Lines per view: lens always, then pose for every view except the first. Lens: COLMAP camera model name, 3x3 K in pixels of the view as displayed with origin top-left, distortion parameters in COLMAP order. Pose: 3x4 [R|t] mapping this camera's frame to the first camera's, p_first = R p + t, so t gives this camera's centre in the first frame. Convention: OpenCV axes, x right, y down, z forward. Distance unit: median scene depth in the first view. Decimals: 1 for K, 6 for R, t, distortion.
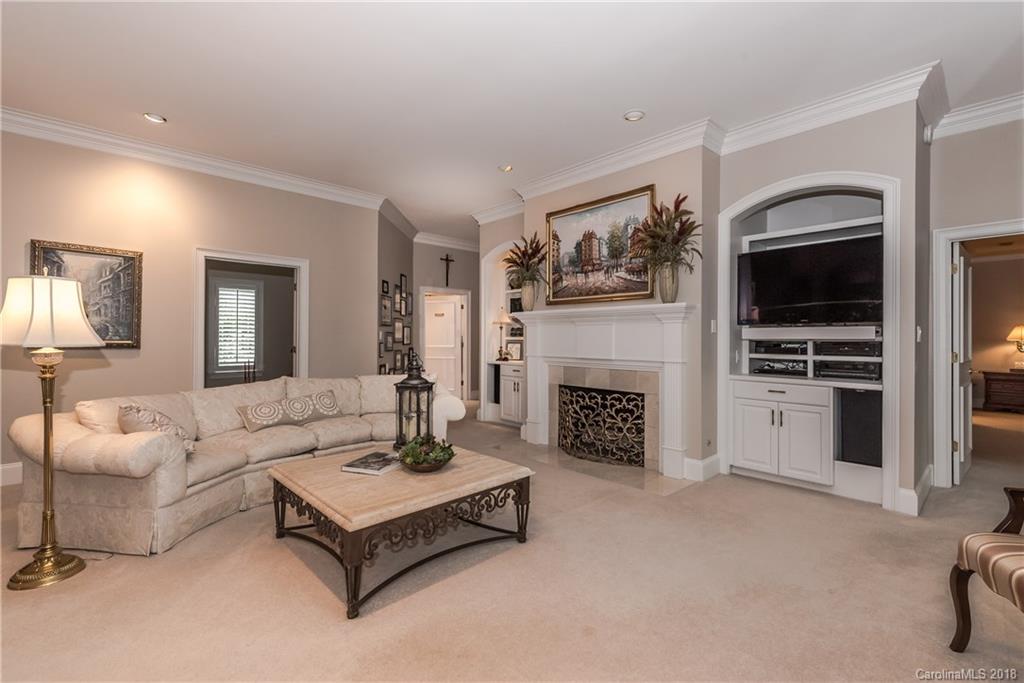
lens RADIAL K [[445.2, 0, 508.8], [0, 445.2, 334.8], [0, 0, 1]] dist [0.001891, 0.000004]
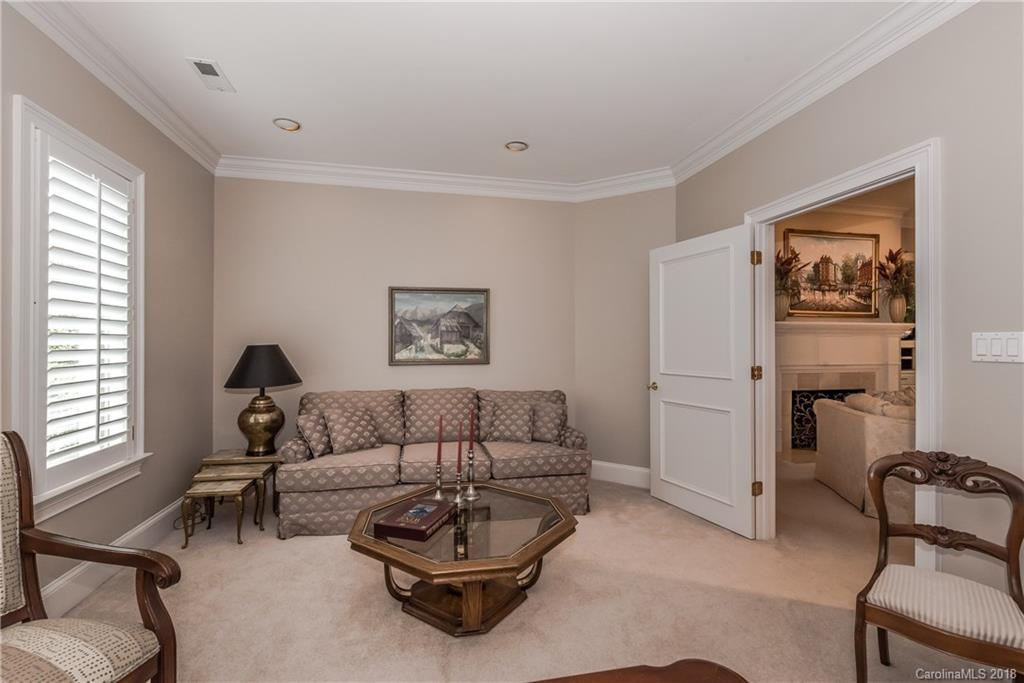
lens RADIAL K [[445.2, 0, 513.7], [0, 445.2, 340.7], [0, 0, 1]] dist [0.001891, 0.000004]
pose [[0.507676, 0.003745, 0.861540, -1.378197], [-0.005210, 0.999986, -0.001277, -0.005270], [-0.861532, -0.003840, 0.507688, 1.232965]]
